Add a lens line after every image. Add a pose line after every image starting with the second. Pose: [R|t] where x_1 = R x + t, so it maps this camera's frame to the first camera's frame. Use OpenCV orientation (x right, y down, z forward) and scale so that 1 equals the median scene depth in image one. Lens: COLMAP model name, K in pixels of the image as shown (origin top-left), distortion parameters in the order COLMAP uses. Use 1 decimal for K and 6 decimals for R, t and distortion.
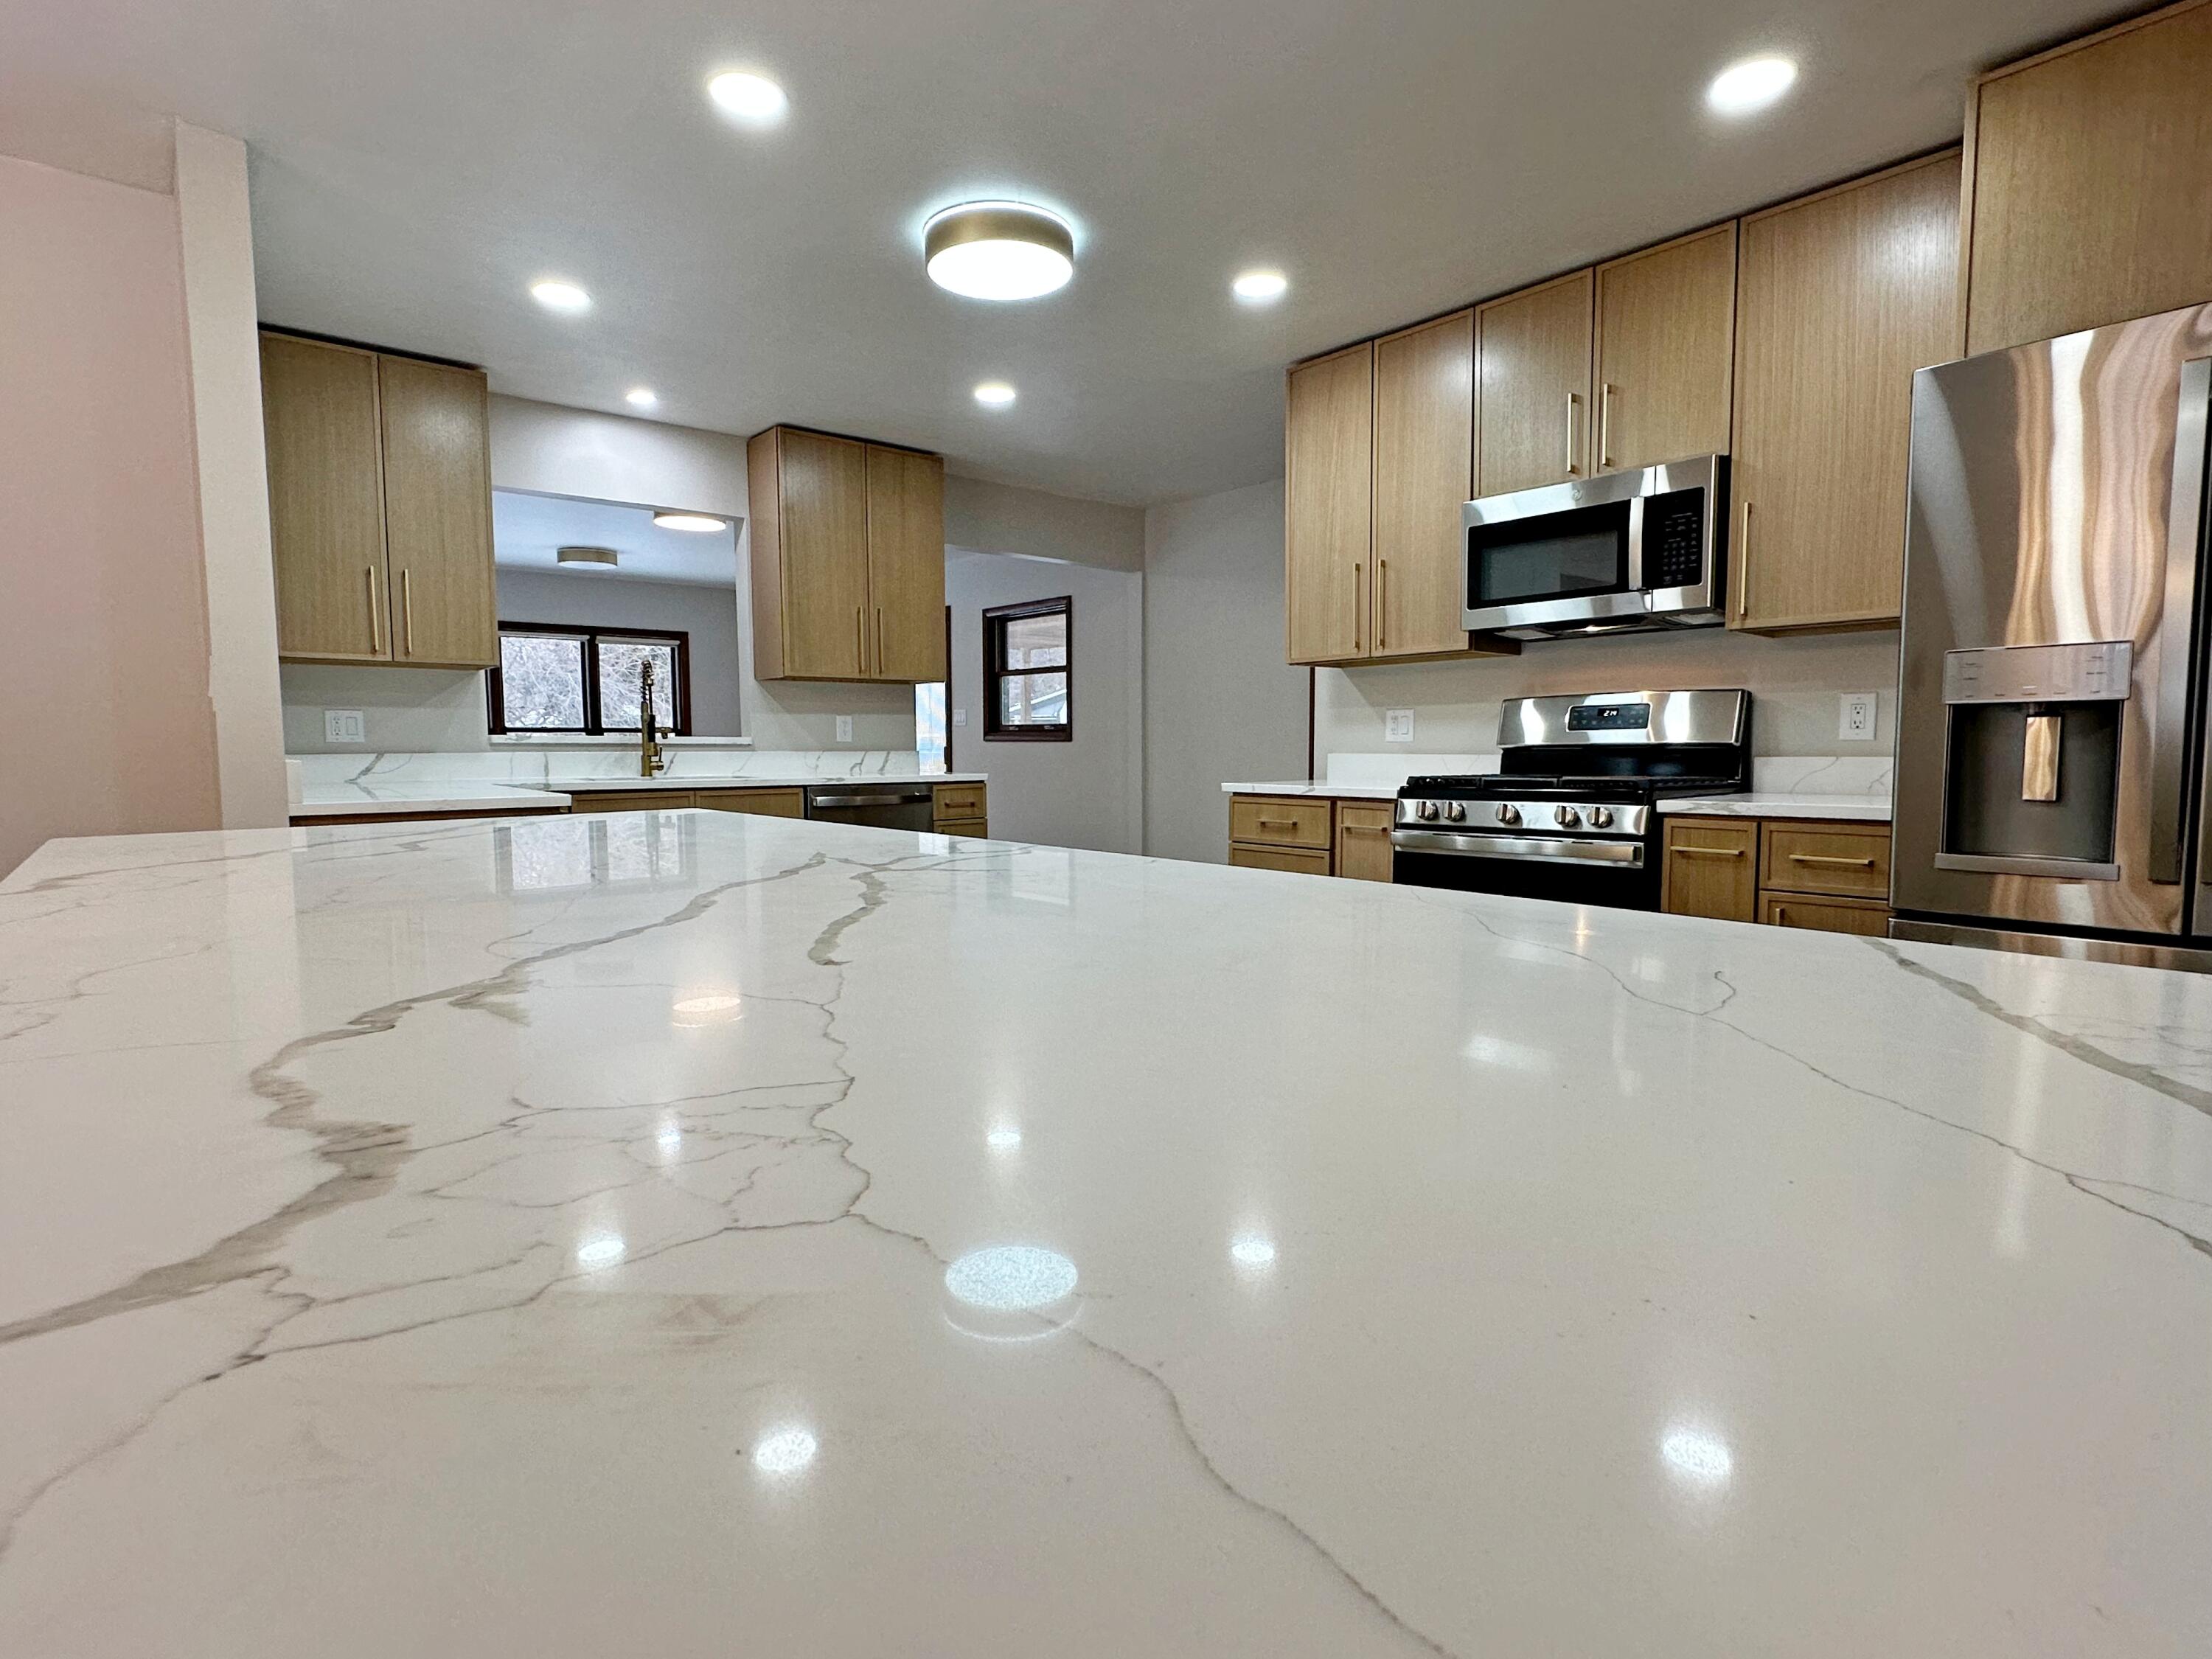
lens RADIAL K [[1119.2, 0, 1106.0], [0, 1119.2, 834.6], [0, 0, 1]] dist [-0.006843, 0.002542]
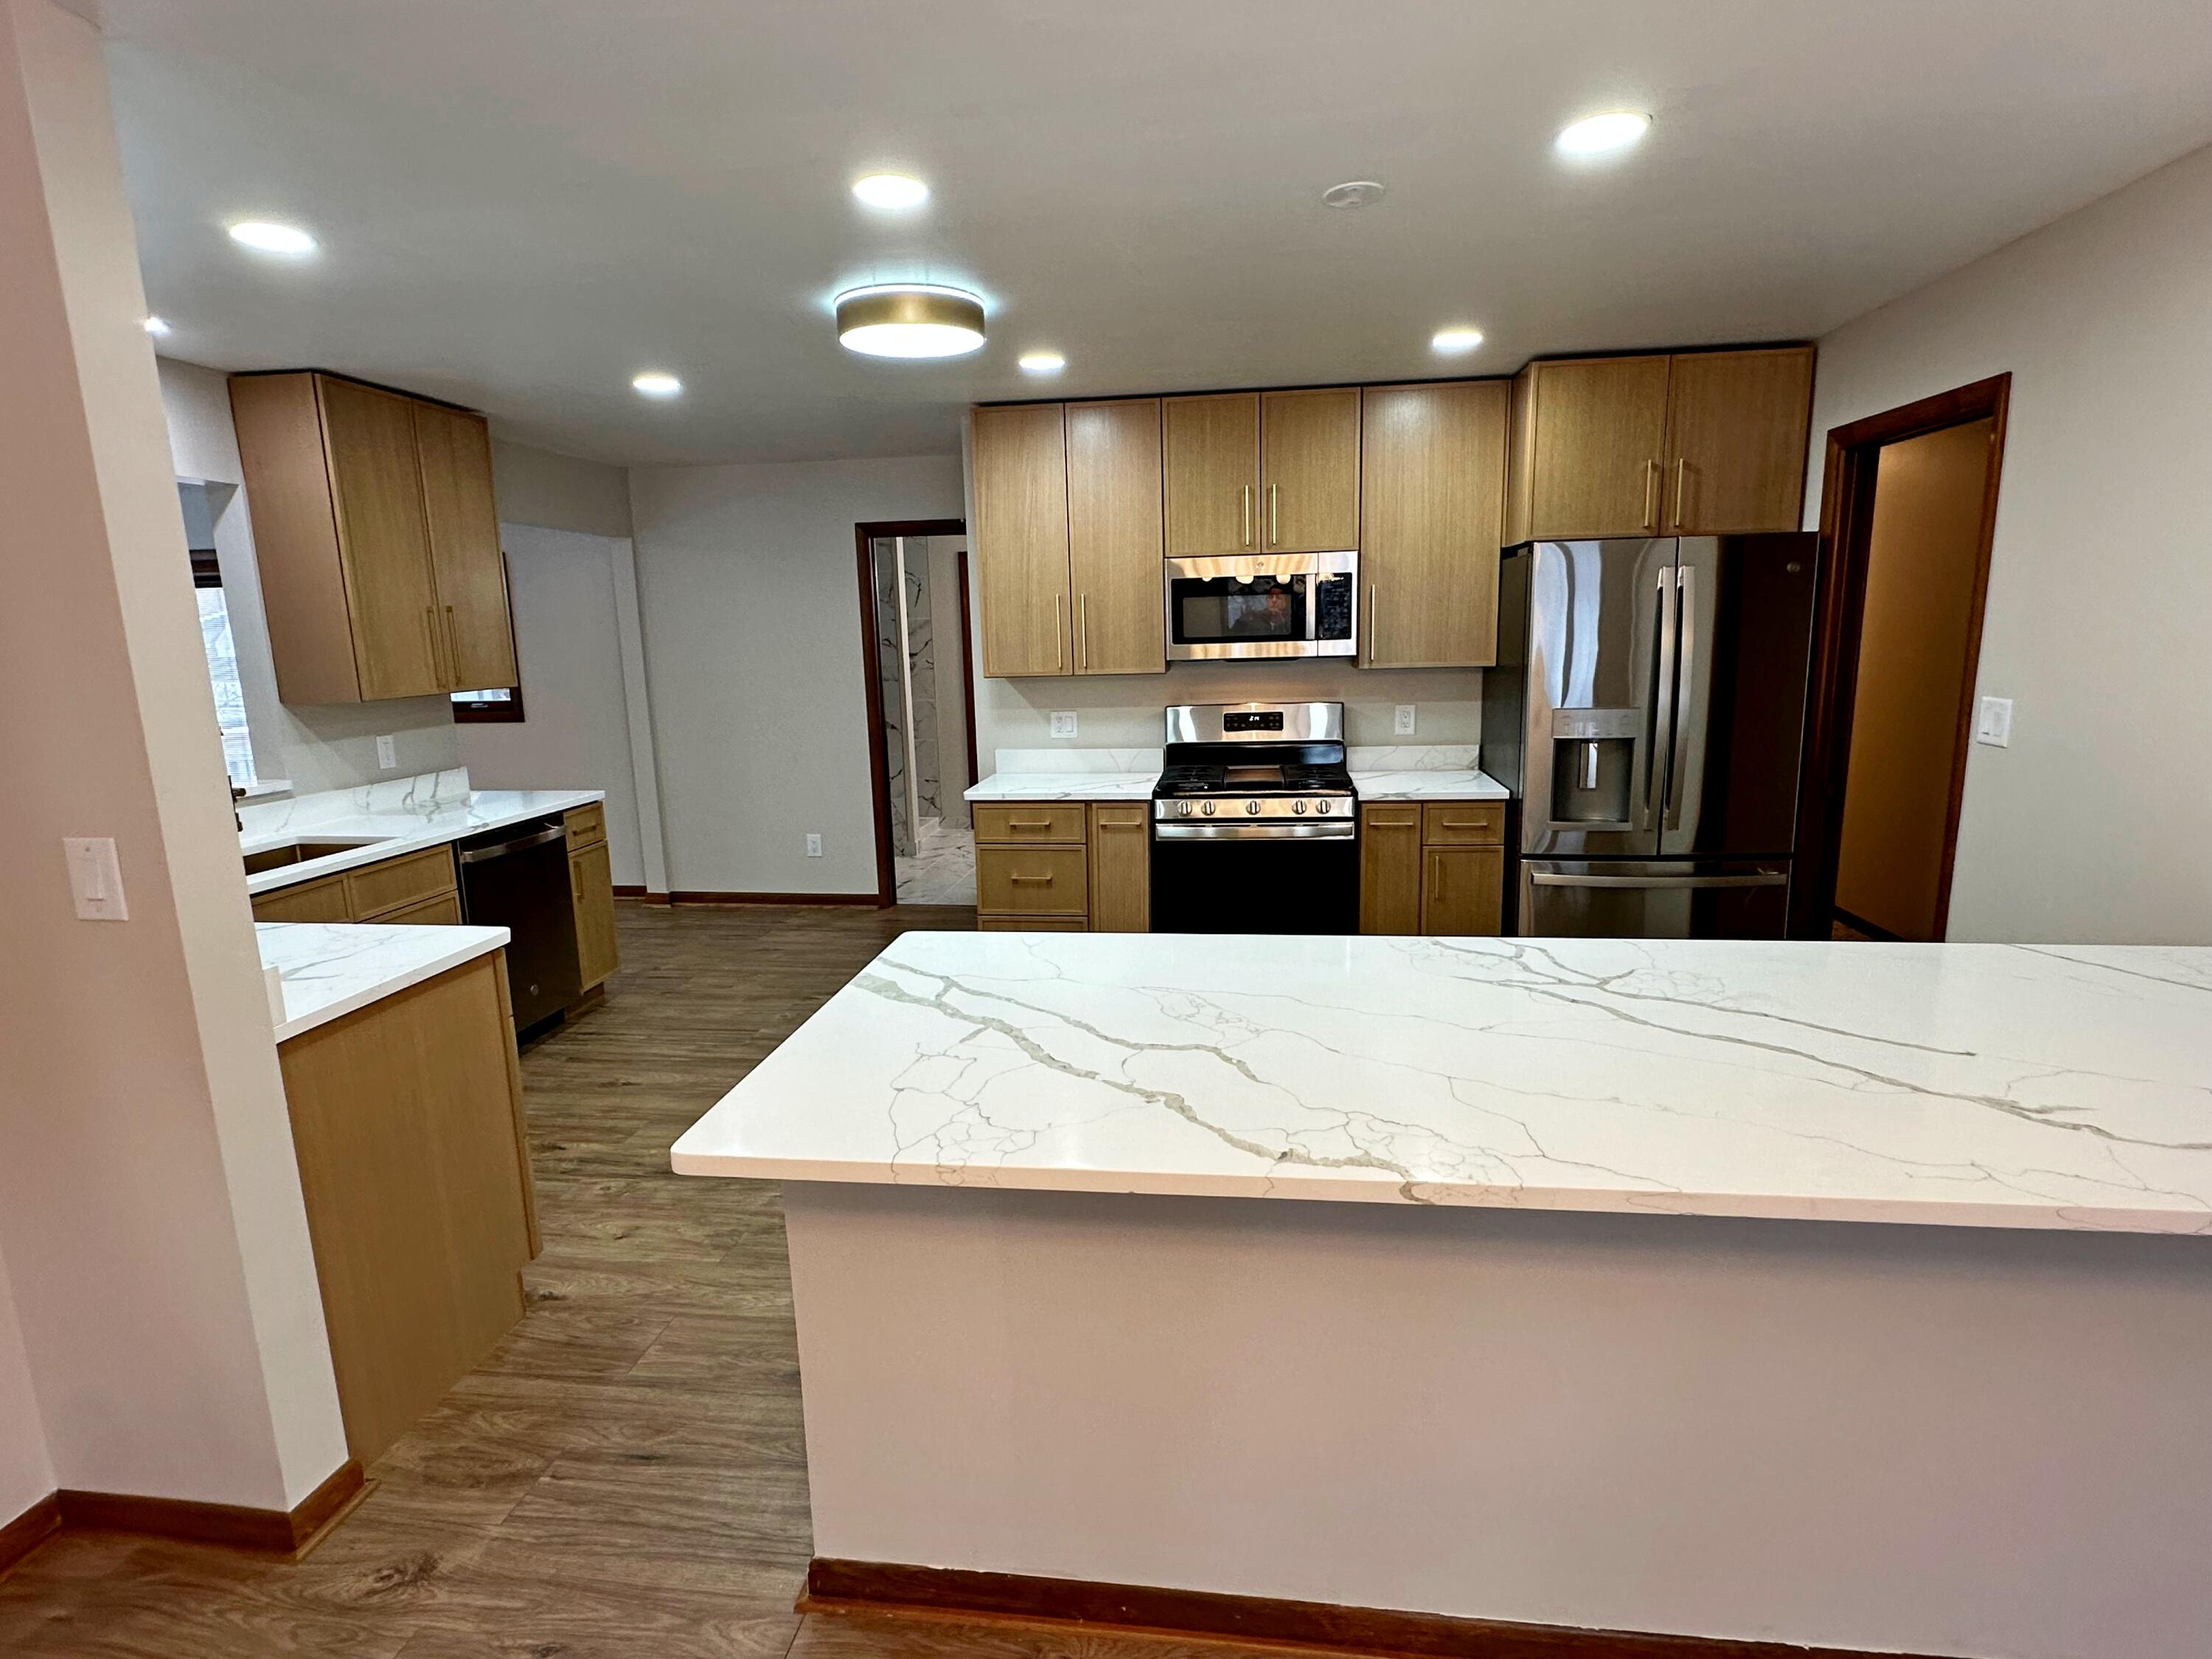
lens RADIAL K [[1119.2, 0, 1101.0], [0, 1119.2, 836.4], [0, 0, 1]] dist [-0.006843, 0.002542]
pose [[0.741072, -0.139616, 0.656750, -0.604850], [0.075606, 0.989273, 0.124993, -0.150568], [-0.667155, -0.042975, 0.743678, 0.099136]]
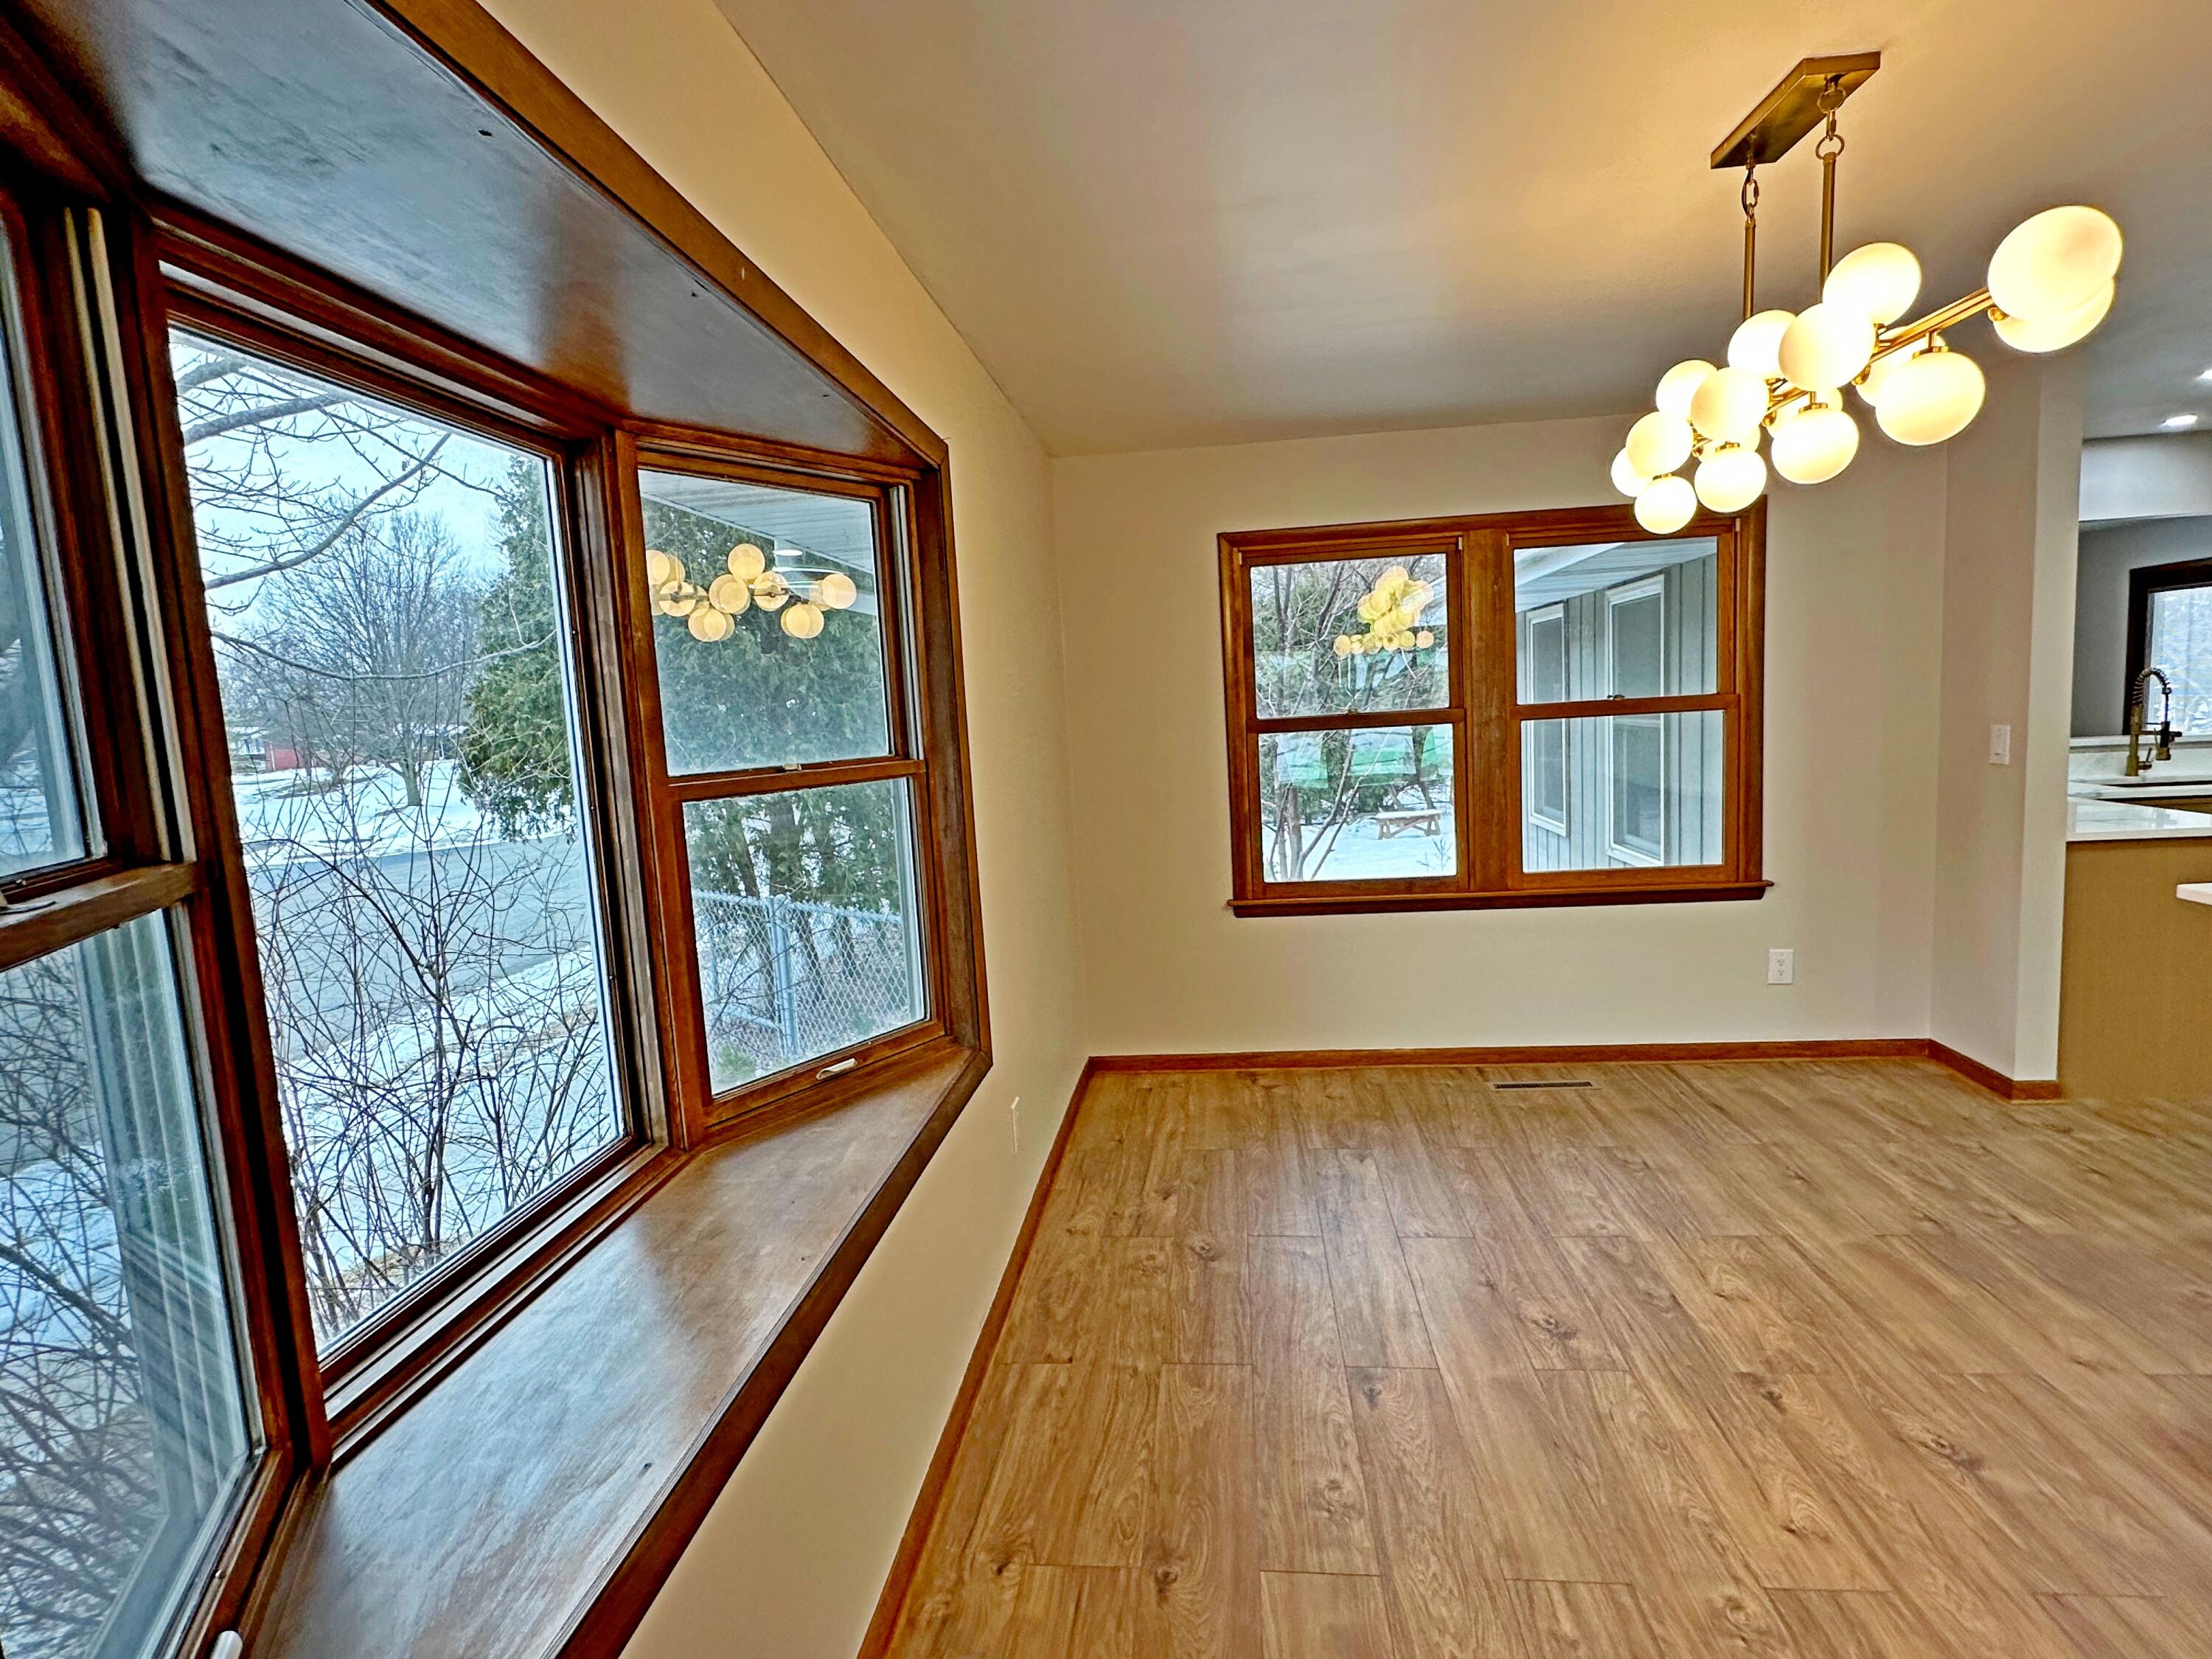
lens RADIAL K [[1119.2, 0, 1120.0], [0, 1119.2, 834.7], [0, 0, 1]] dist [-0.006843, 0.002542]
pose [[0.696485, 0.050445, -0.715796, -0.430625], [-0.004677, 0.997824, 0.065770, -0.084275], [0.717556, -0.042460, 0.695205, -0.590691]]
